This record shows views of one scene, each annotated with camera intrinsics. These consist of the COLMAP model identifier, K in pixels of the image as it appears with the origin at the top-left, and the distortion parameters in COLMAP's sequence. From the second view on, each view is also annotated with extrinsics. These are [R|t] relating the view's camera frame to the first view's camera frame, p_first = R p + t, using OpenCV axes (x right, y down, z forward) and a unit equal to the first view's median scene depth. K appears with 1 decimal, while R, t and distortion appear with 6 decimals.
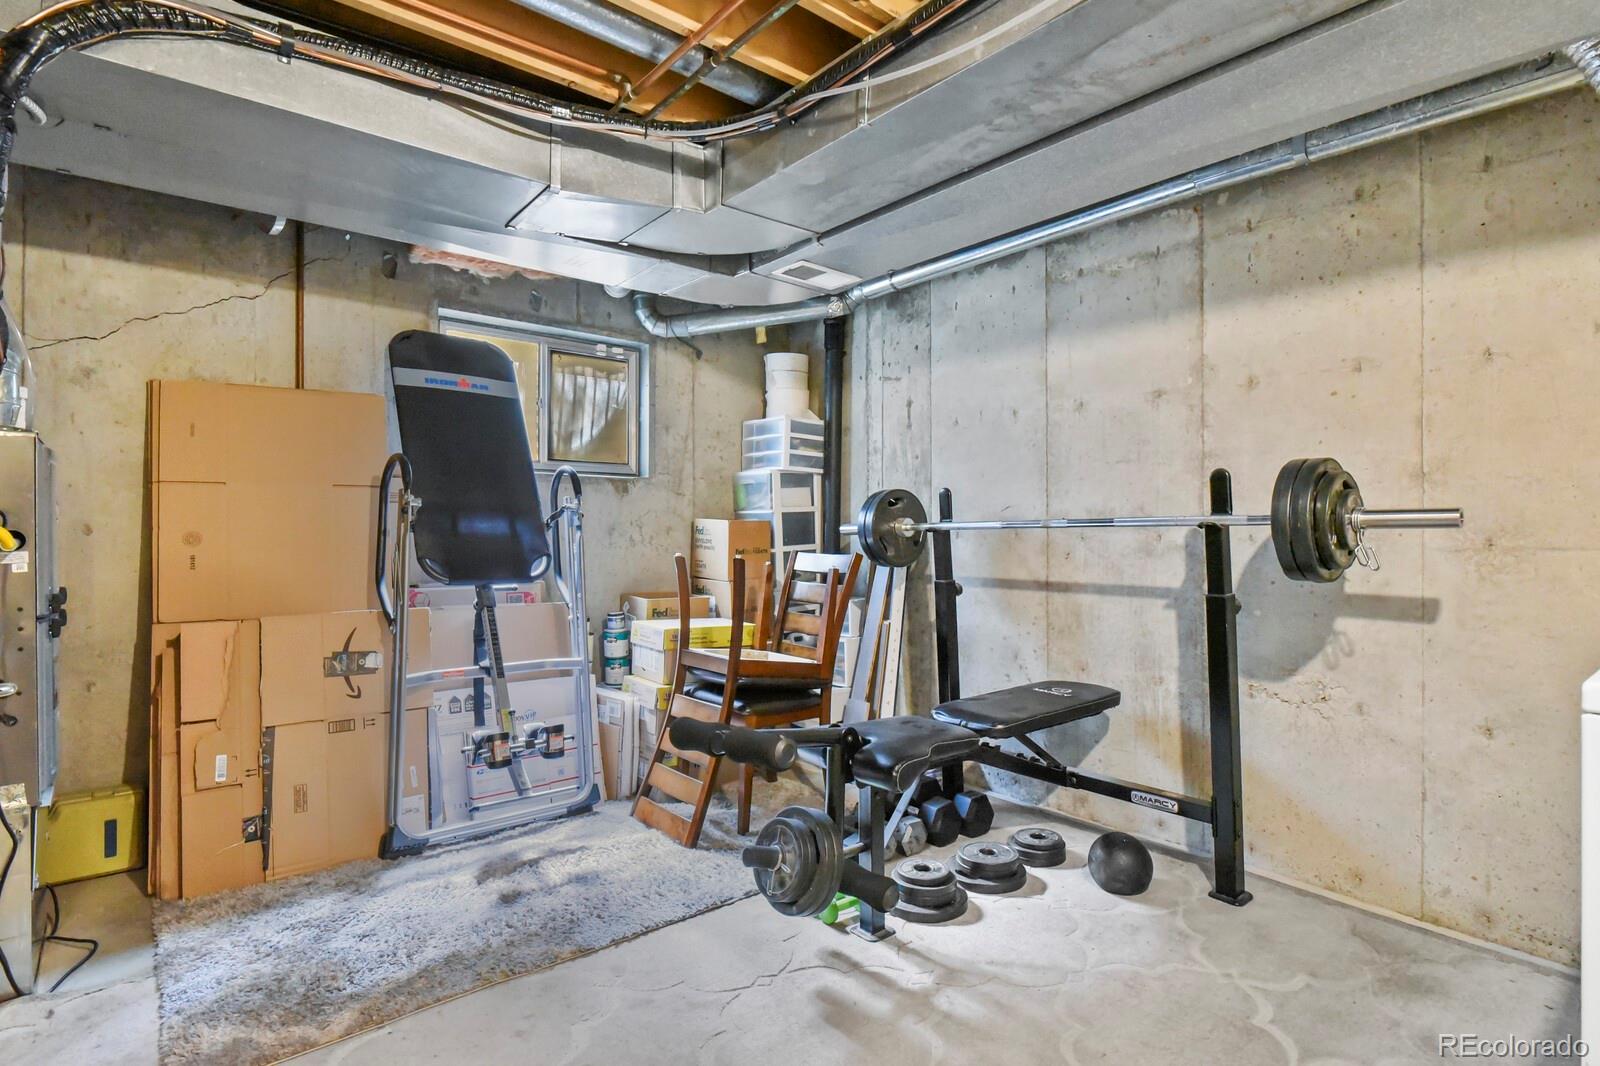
lens RADIAL K [[778.1, 0, 808.4], [0, 778.1, 527.6], [0, 0, 1]] dist [-0.001317, -0.009496]
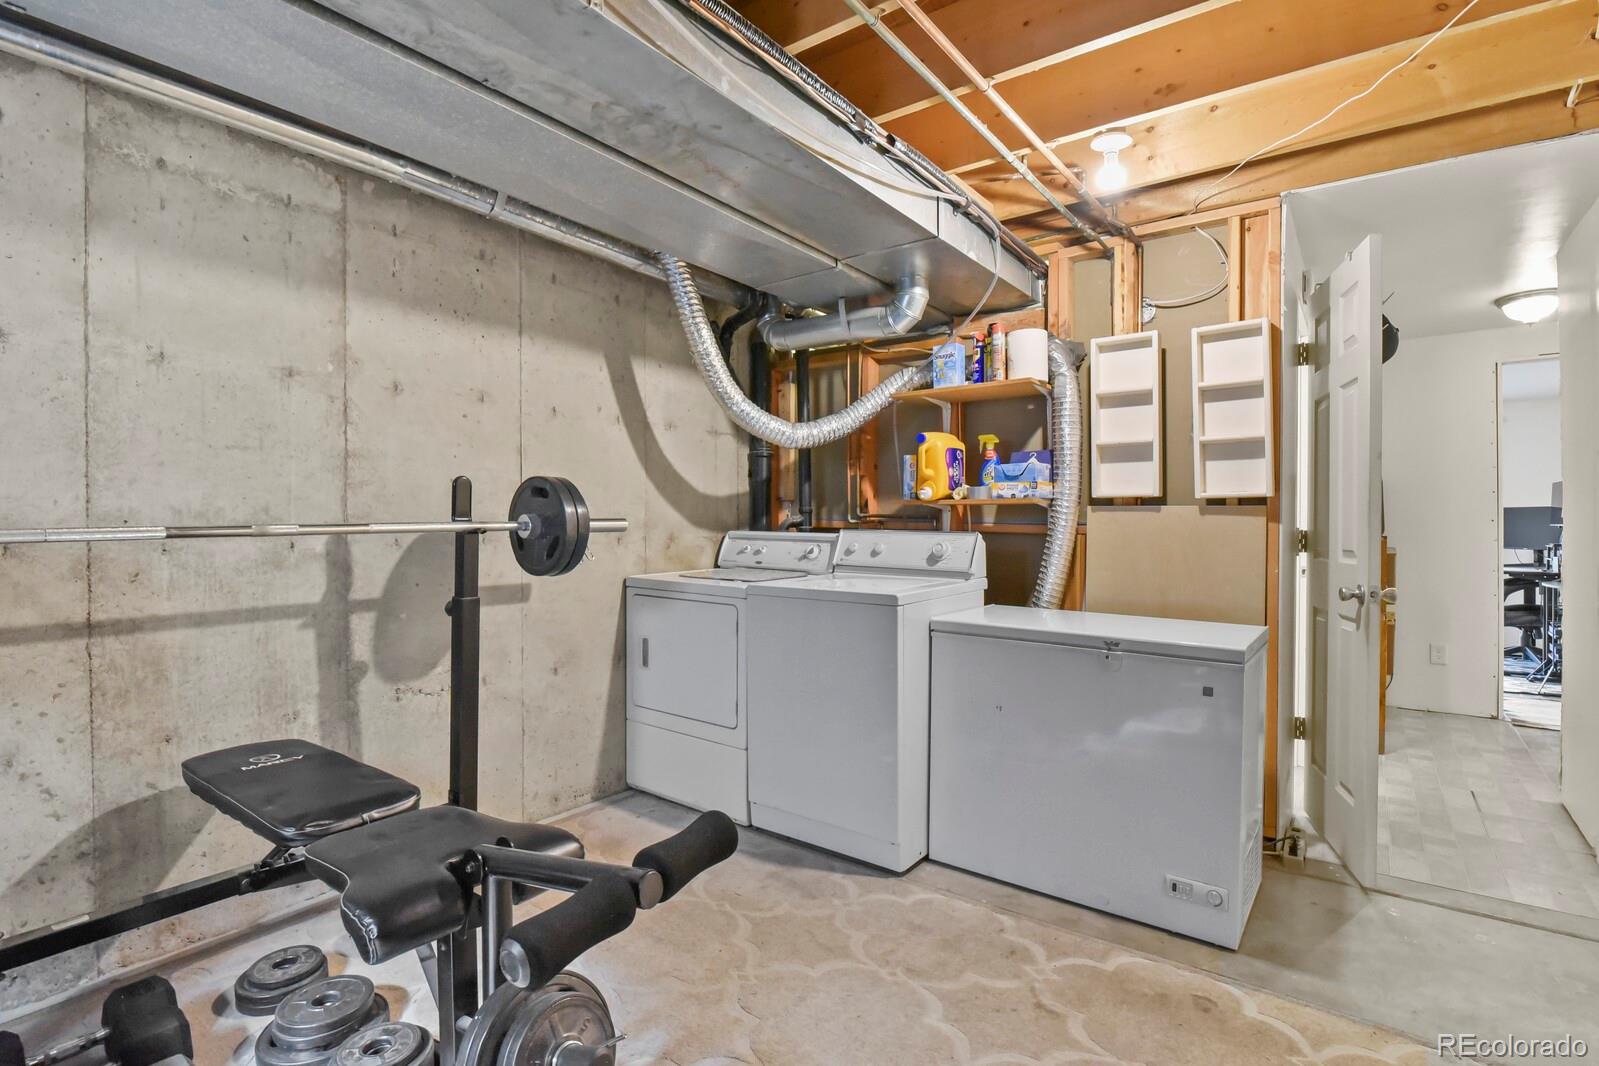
lens RADIAL K [[777.6, 0, 807.9], [0, 777.6, 527.6], [0, 0, 1]] dist [-0.001317, -0.009496]
pose [[-0.232995, -0.007995, 0.972445, -0.491467], [0.000323, 0.999966, 0.008298, -0.013211], [-0.972478, 0.002248, -0.232984, 0.662546]]
